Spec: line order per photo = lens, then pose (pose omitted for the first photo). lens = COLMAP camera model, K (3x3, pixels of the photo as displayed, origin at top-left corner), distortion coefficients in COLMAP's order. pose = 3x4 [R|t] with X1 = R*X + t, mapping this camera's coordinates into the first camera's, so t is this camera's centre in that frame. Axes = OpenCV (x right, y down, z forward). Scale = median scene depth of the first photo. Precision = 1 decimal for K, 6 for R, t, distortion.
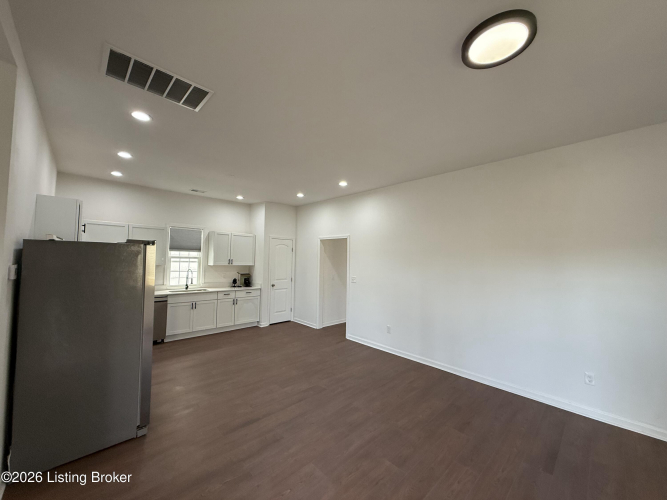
lens RADIAL K [[267.8, 0, 333.5], [0, 267.8, 250.0], [0, 0, 1]] dist [-0.001587, -0.000468]
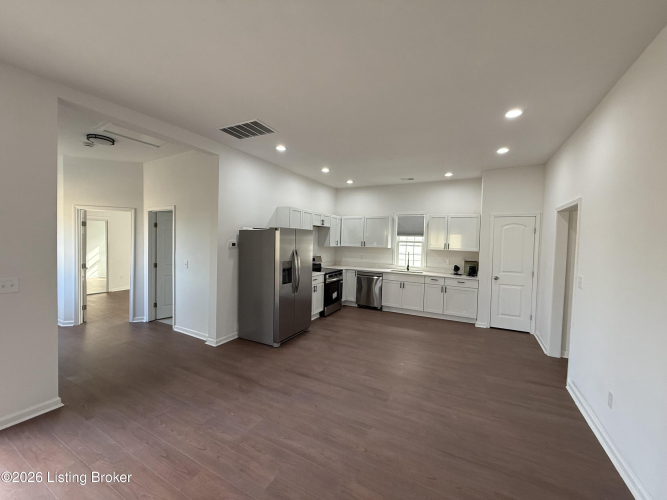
lens RADIAL K [[267.8, 0, 333.5], [0, 267.8, 250.0], [0, 0, 1]] dist [-0.001587, -0.000468]
pose [[0.301322, 0.021936, -0.953270, 0.412337], [0.015750, 0.999484, 0.027978, 0.026349], [0.953392, -0.023444, 0.300821, 0.376293]]
